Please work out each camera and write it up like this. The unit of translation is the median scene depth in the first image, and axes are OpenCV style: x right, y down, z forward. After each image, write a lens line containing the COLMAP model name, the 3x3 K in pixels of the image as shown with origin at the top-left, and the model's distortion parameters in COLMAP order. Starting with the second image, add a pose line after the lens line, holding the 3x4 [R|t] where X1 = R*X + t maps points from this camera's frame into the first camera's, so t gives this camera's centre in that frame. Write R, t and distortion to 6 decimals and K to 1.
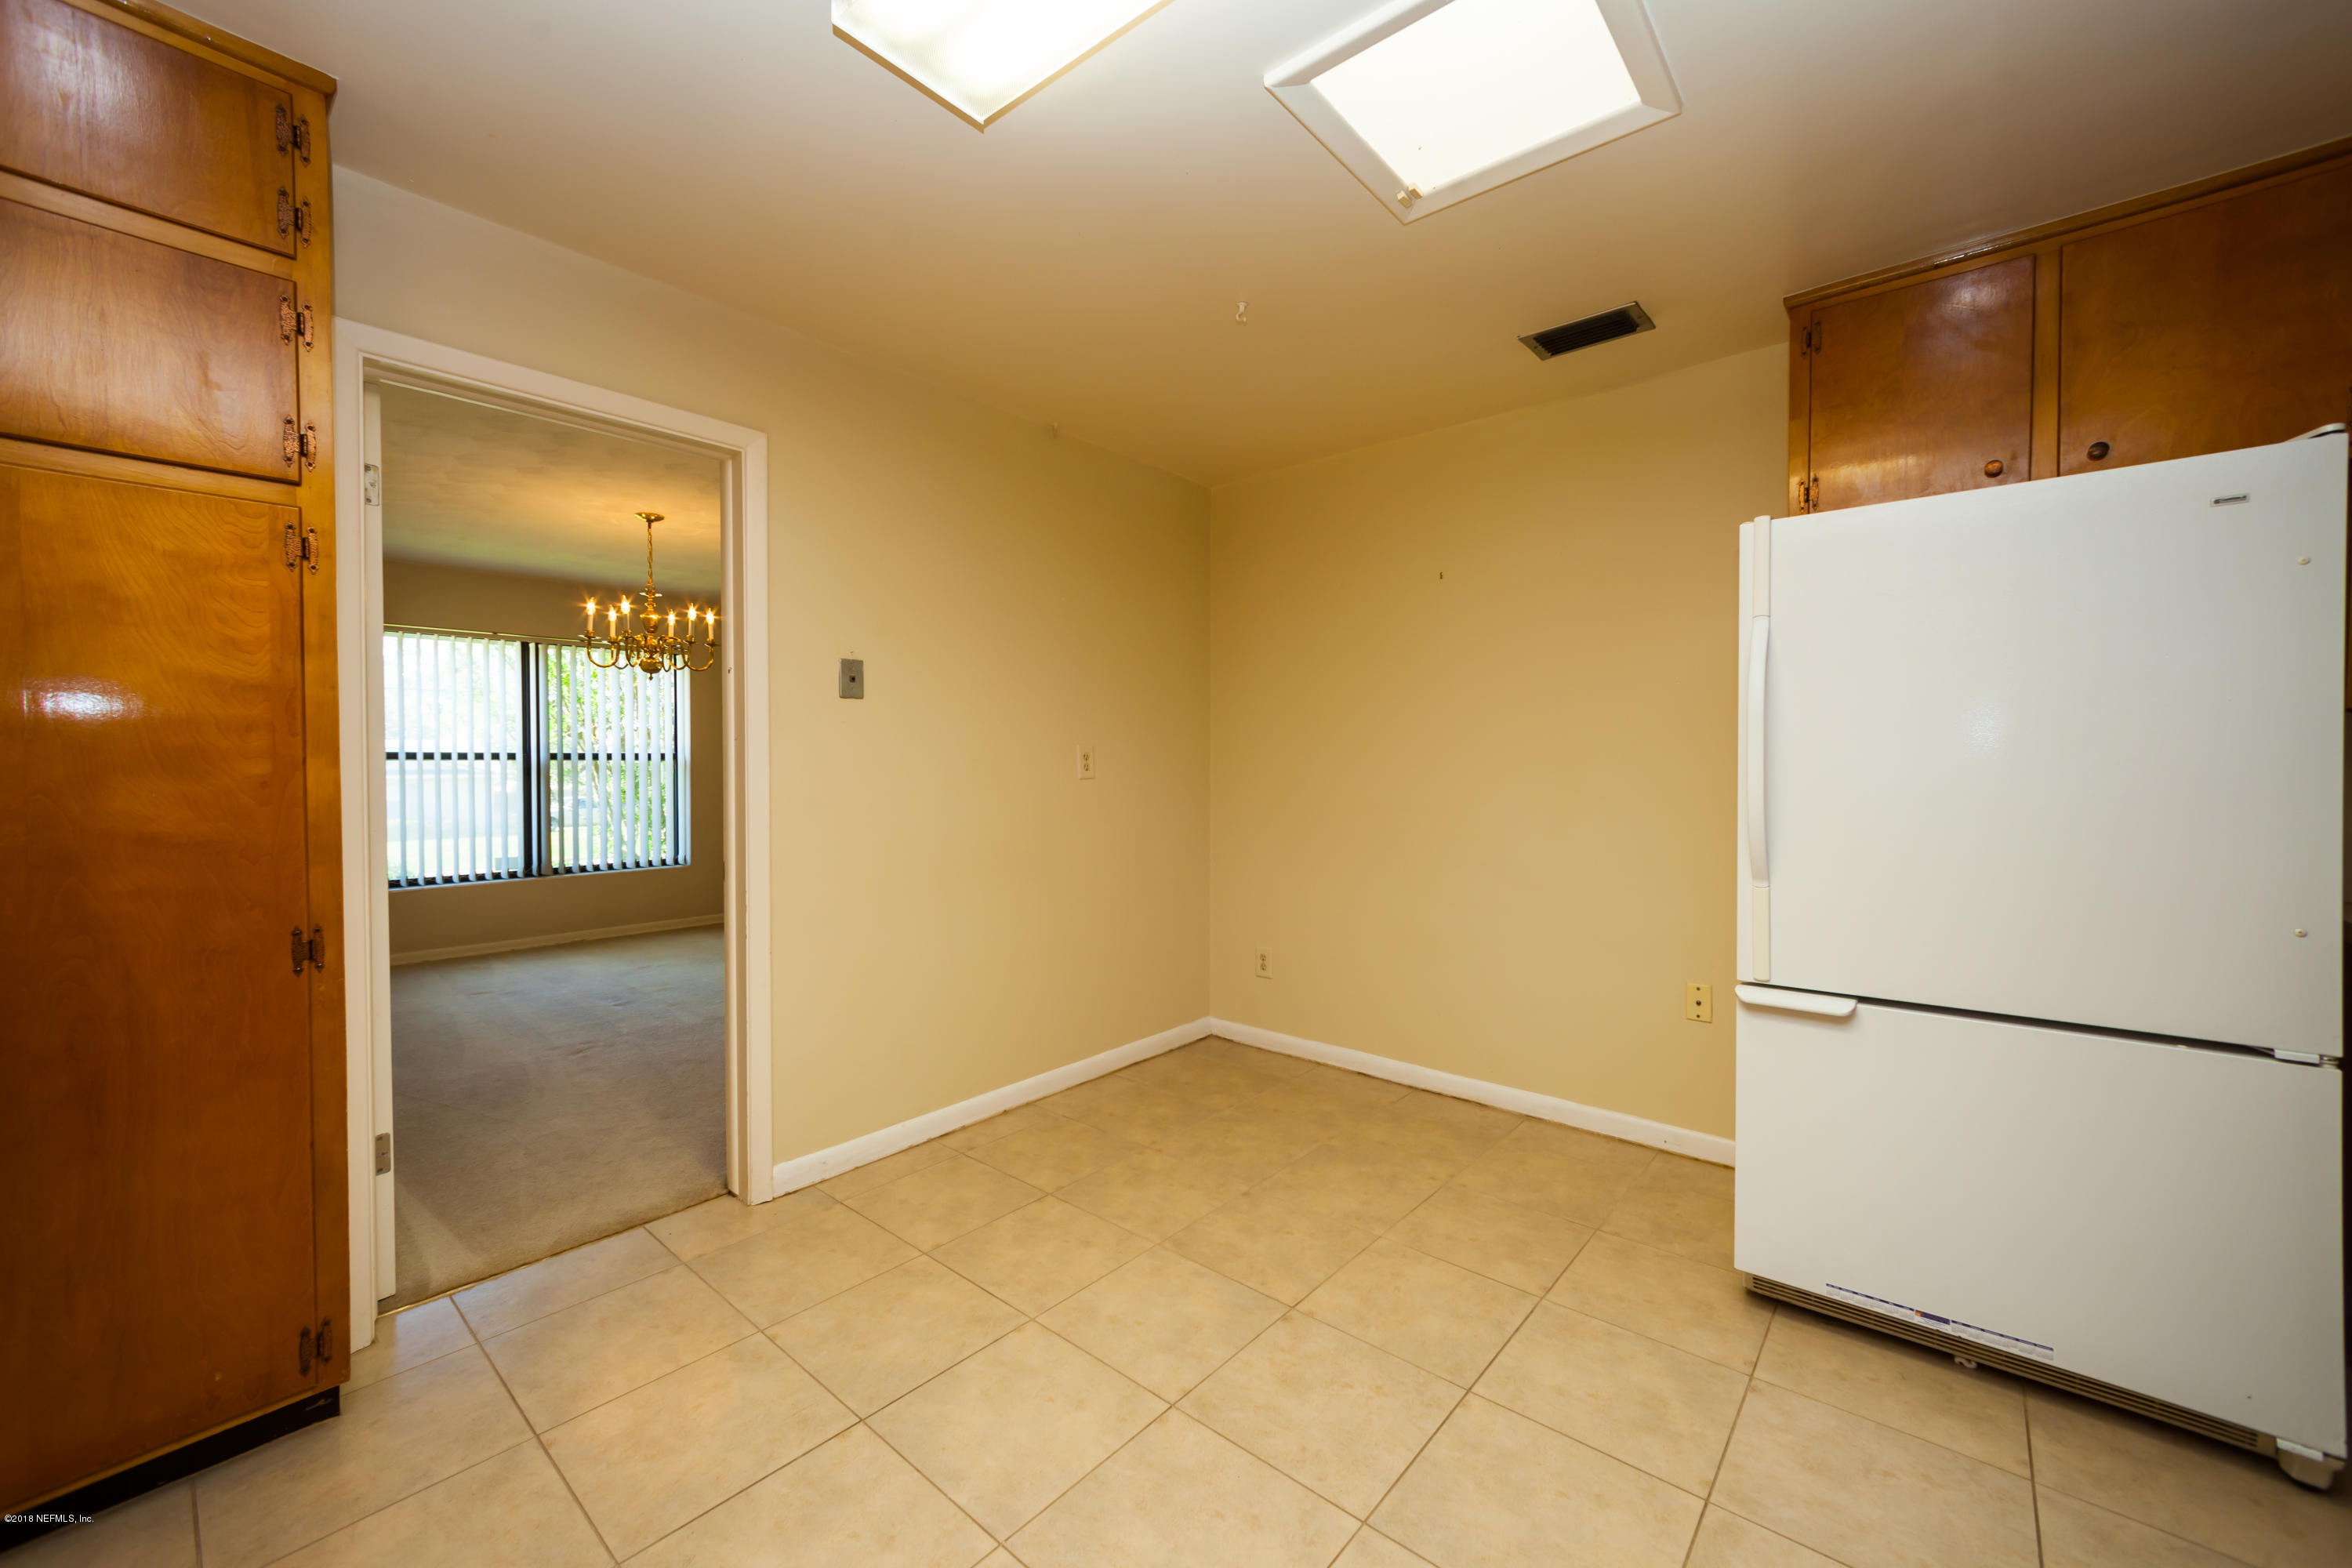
lens RADIAL K [[921.5, 0, 1178.5], [0, 921.5, 758.2], [0, 0, 1]] dist [-0.000596, -0.000052]
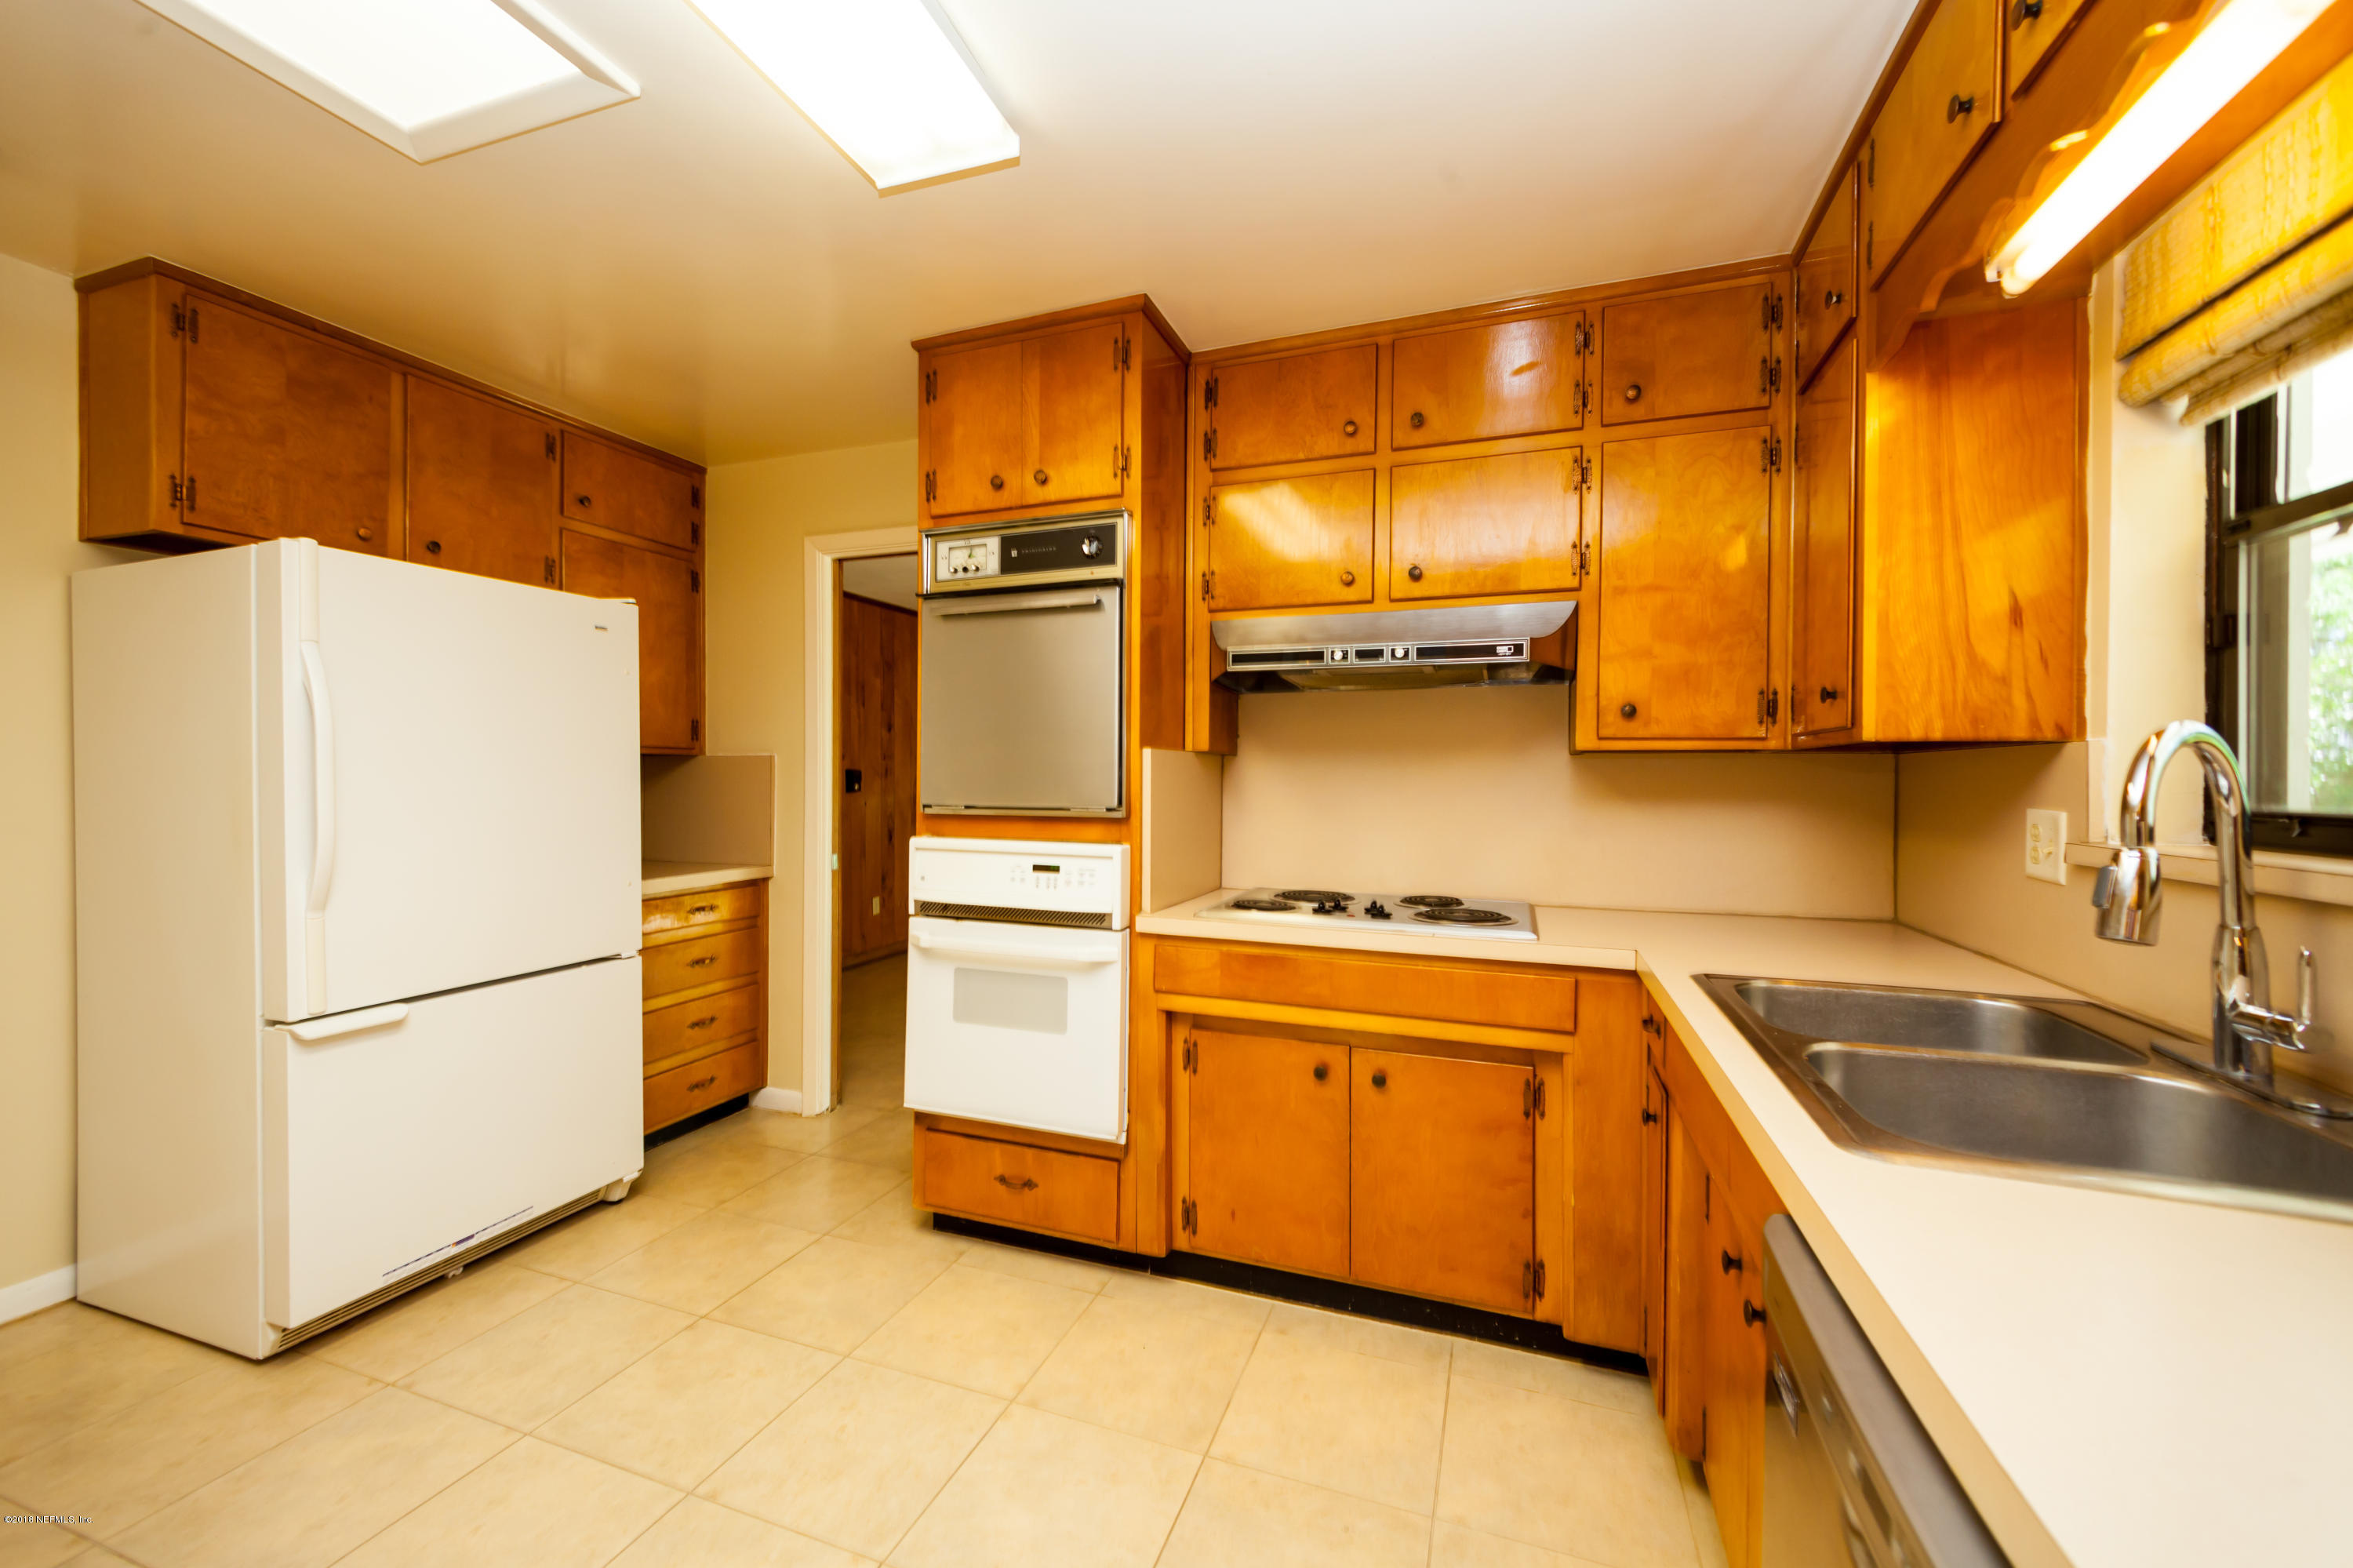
lens RADIAL K [[921.9, 0, 1179.0], [0, 921.9, 758.2], [0, 0, 1]] dist [-0.000596, -0.000052]
pose [[-0.358618, 0.020731, 0.933254, -0.645338], [0.000378, 0.999757, -0.022063, -0.008682], [-0.933484, -0.007559, -0.358539, 0.521644]]
